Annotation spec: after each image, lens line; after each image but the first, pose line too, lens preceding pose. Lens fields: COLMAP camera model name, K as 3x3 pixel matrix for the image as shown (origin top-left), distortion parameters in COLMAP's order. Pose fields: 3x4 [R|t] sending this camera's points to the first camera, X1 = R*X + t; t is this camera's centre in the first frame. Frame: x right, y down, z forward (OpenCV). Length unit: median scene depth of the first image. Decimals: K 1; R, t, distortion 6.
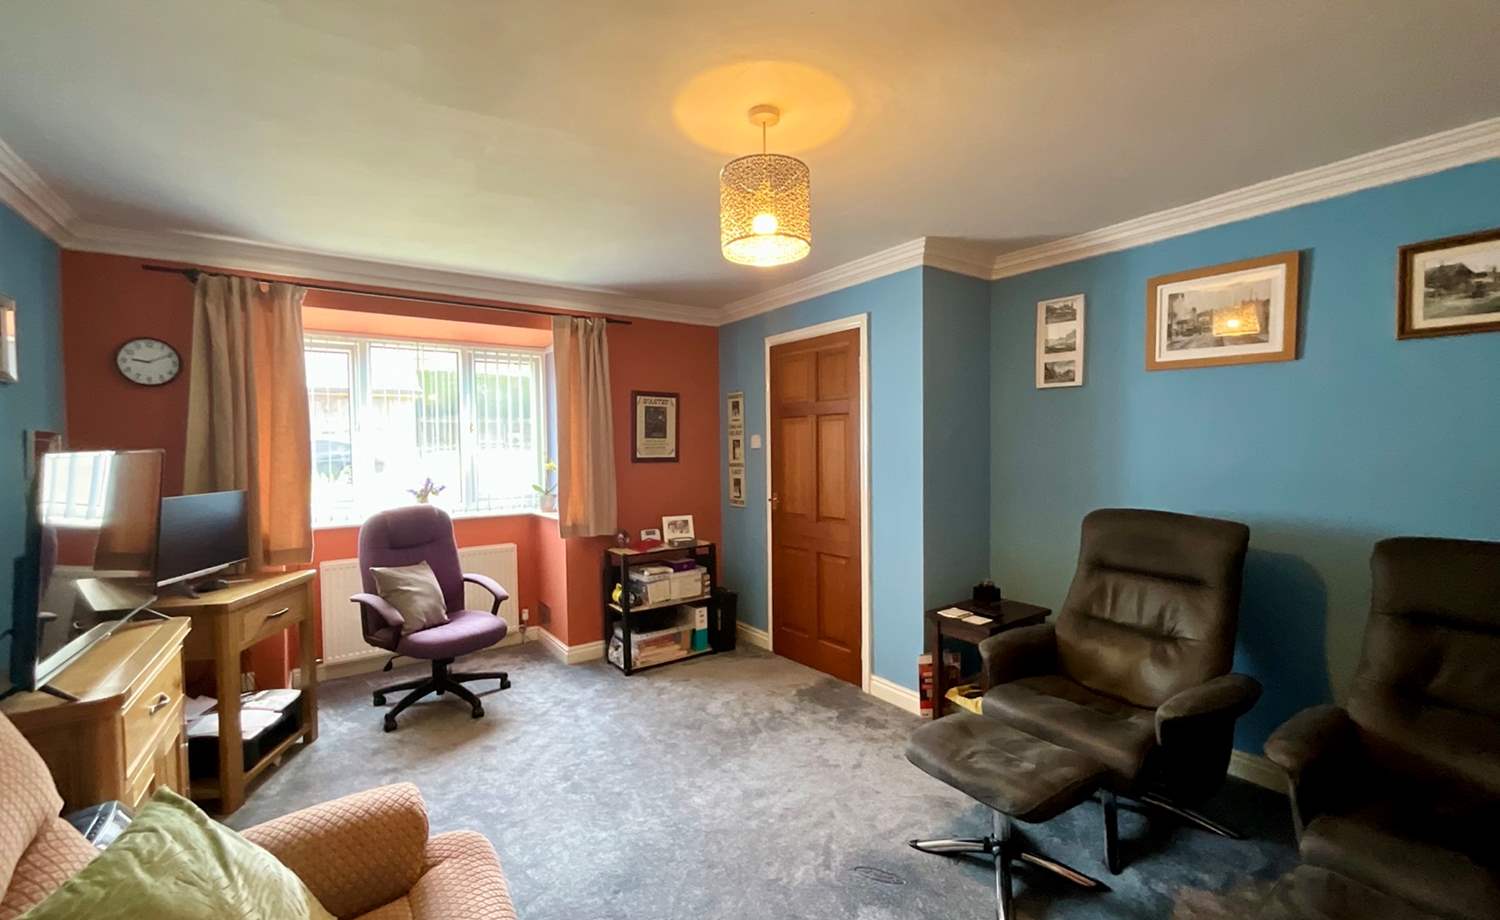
lens RADIAL K [[582.8, 0, 750.0], [0, 582.8, 460.0], [0, 0, 1]] dist [-0.000229, 0.000004]
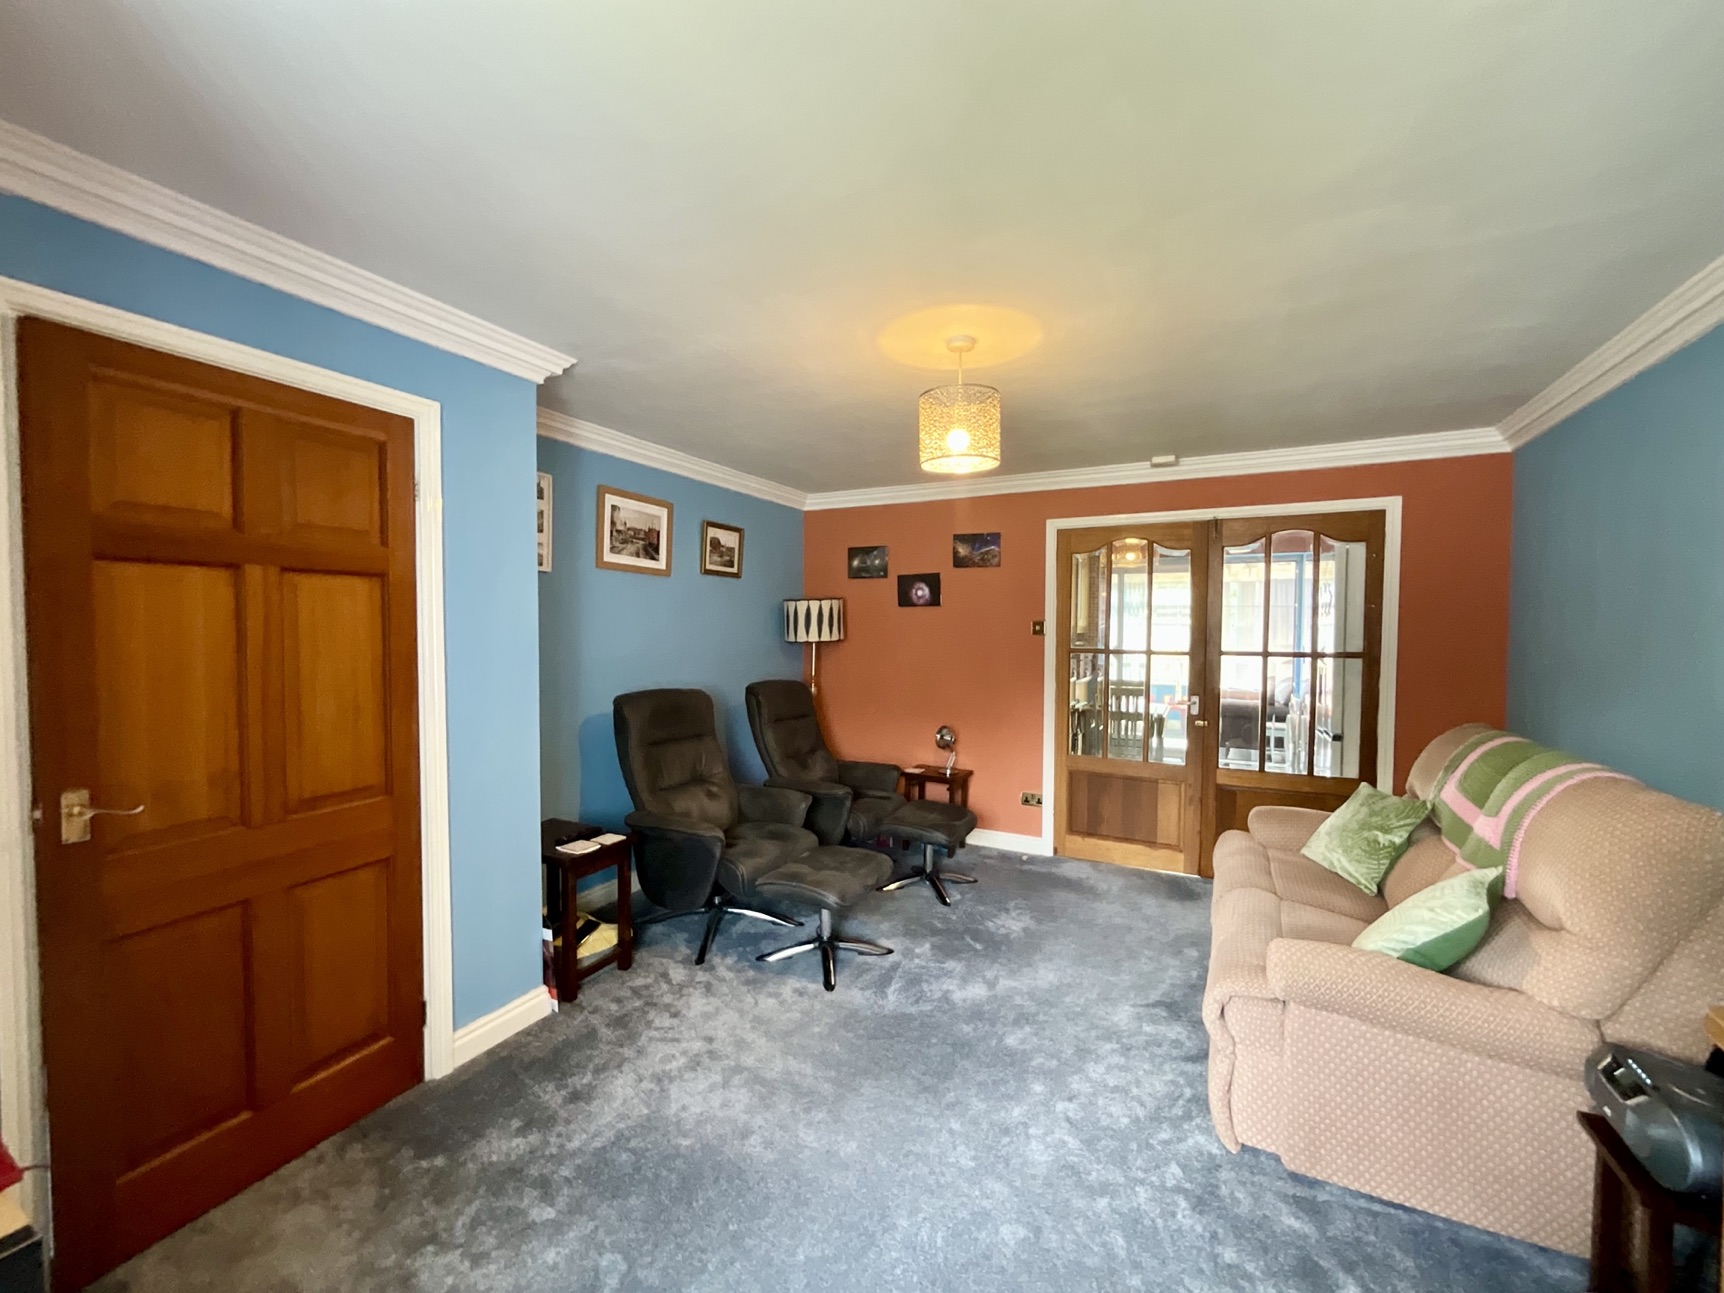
lens RADIAL K [[699.8, 0, 857.3], [0, 699.8, 649.3], [0, 0, 1]] dist [-0.004922, 0.000217]
pose [[-0.448423, -0.020268, 0.893592, -0.740184], [0.025460, 0.999048, 0.035437, -0.034551], [-0.893459, 0.038641, -0.447480, 1.196040]]
